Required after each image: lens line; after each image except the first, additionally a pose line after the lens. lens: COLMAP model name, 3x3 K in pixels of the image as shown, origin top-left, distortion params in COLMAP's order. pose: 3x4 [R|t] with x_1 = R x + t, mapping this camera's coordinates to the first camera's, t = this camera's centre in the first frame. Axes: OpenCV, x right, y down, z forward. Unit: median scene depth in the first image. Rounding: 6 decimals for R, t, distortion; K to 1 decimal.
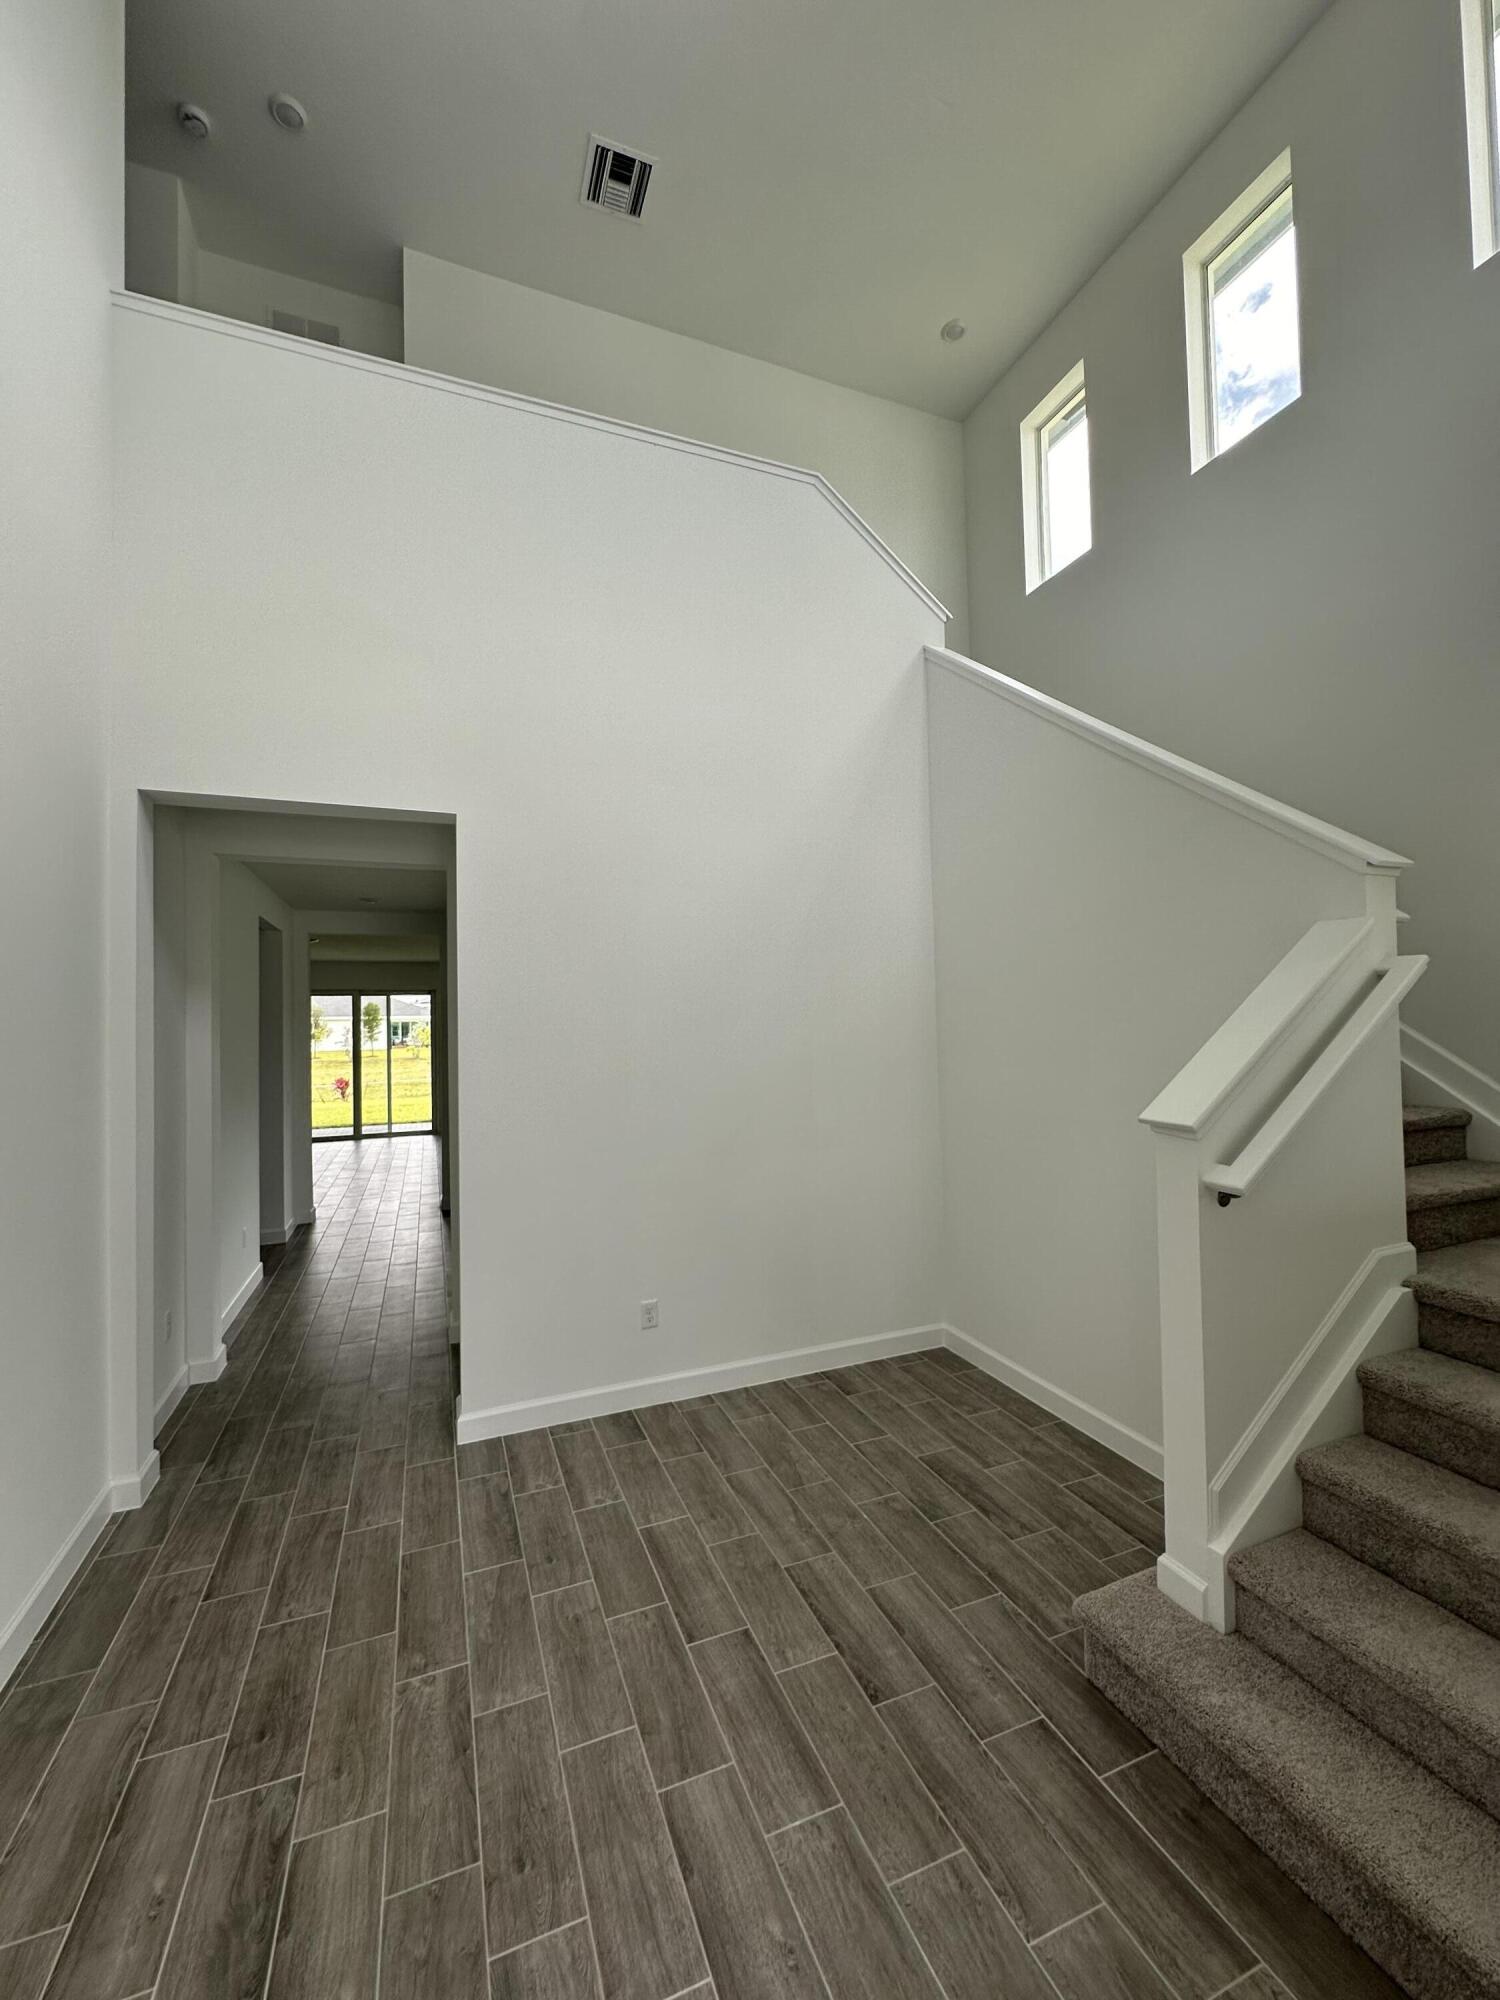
lens RADIAL K [[804.5, 0, 752.4], [0, 804.5, 1006.2], [0, 0, 1]] dist [-0.000852, 0.000271]
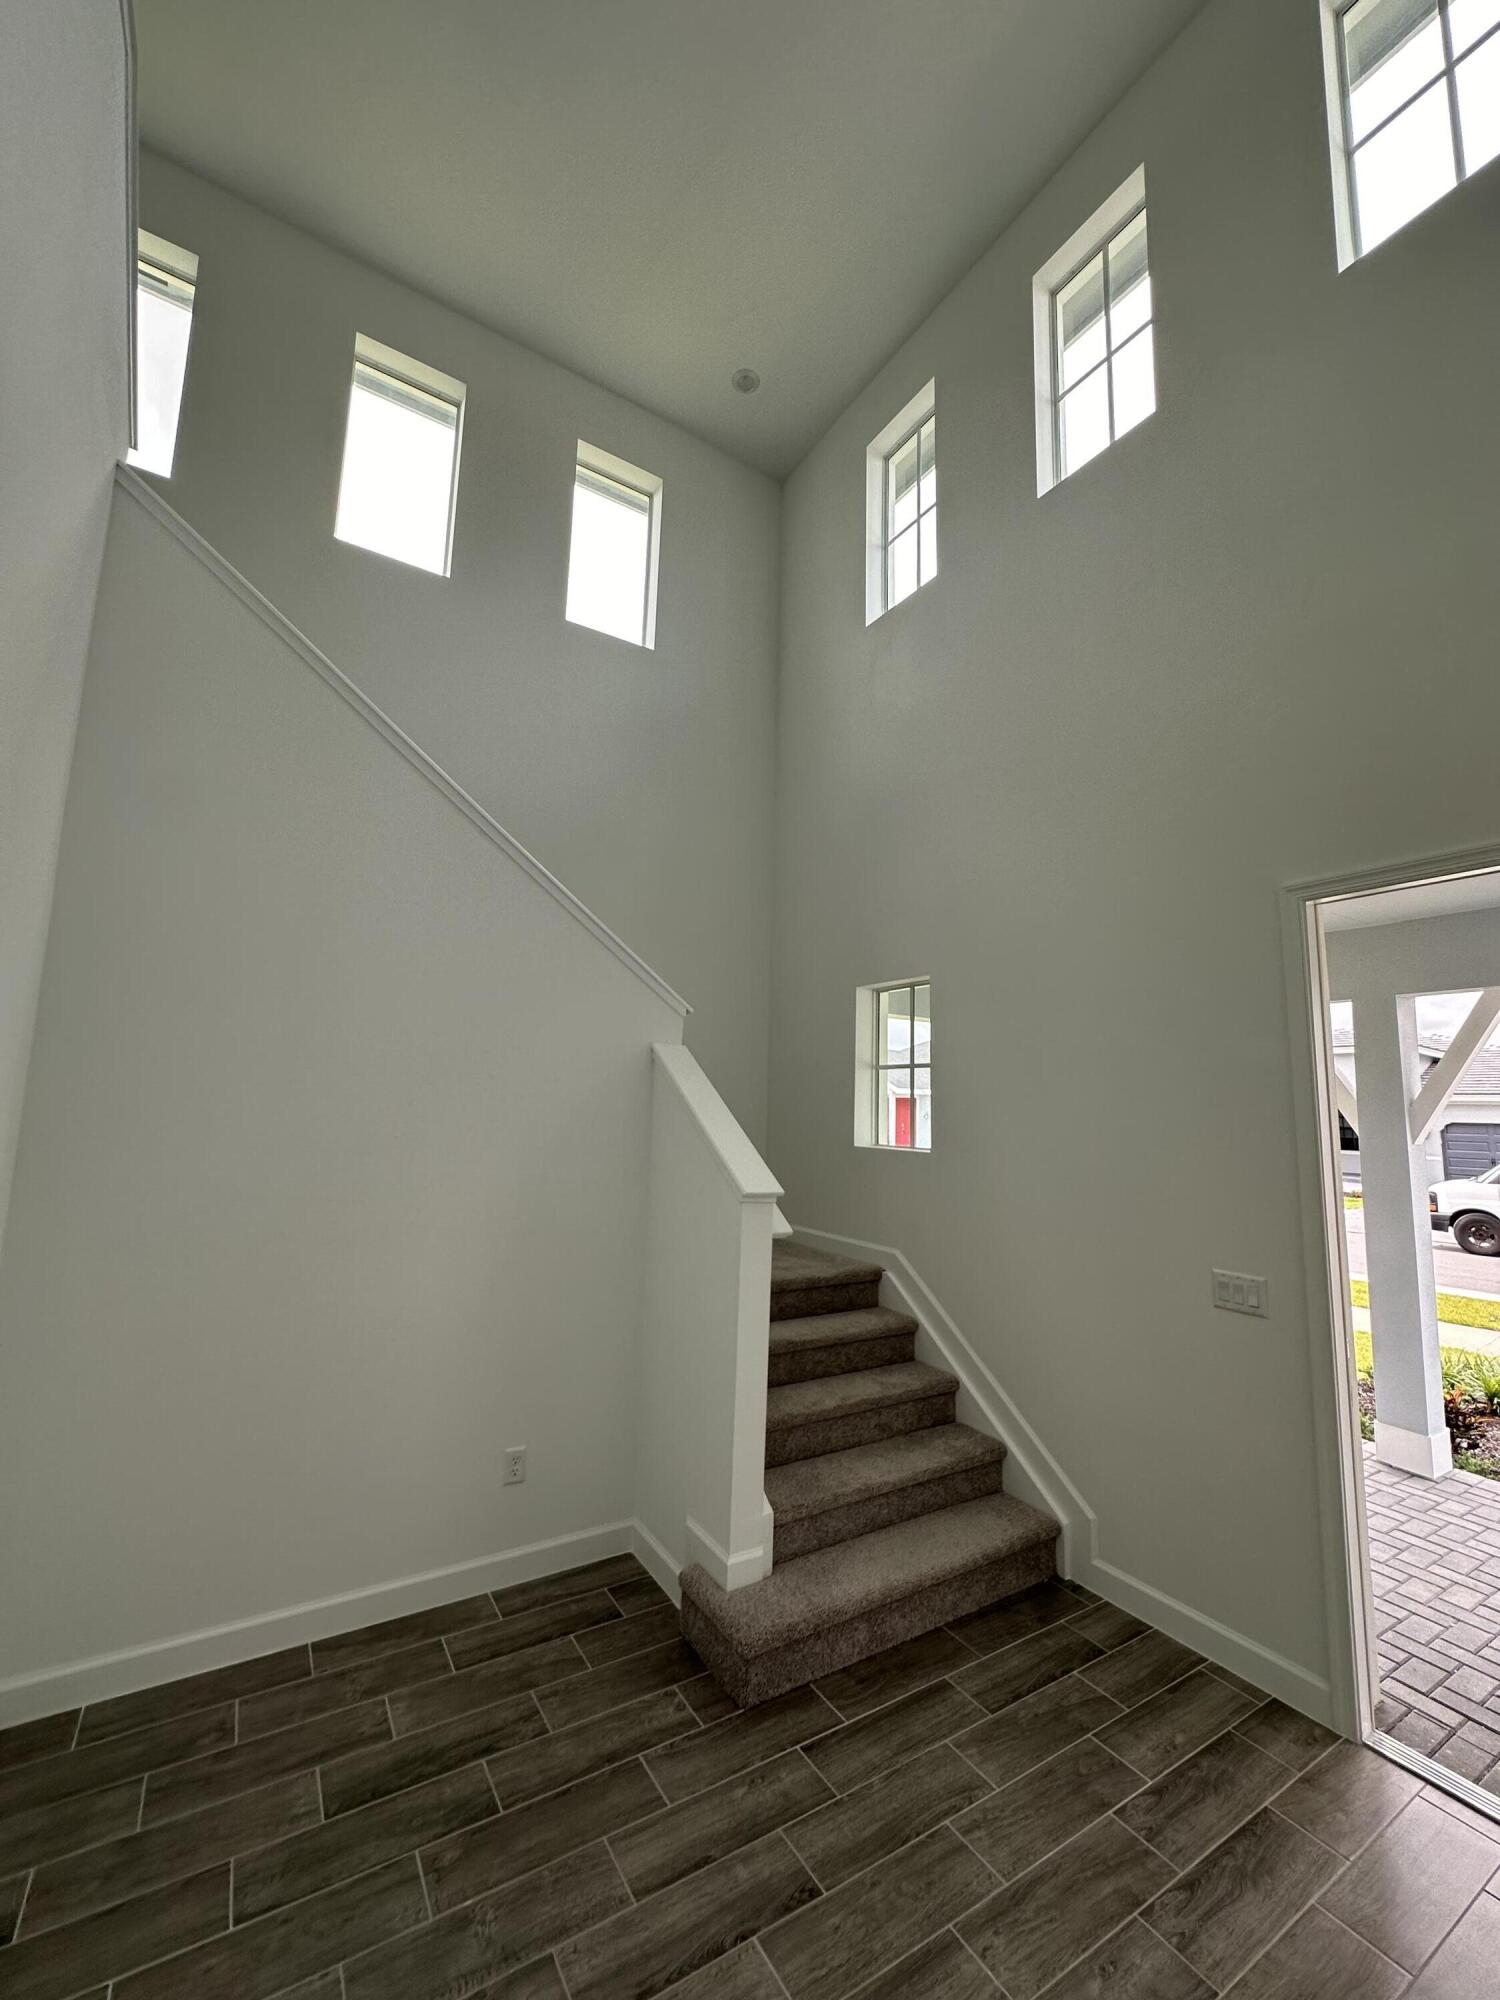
lens RADIAL K [[804.5, 0, 754.1], [0, 804.5, 1011.6], [0, 0, 1]] dist [-0.000852, 0.000271]
pose [[-0.179033, 0.132482, 0.974883, -0.760711], [-0.045320, 0.988730, -0.142686, 0.042248], [-0.982799, -0.069727, -0.171011, 1.198183]]
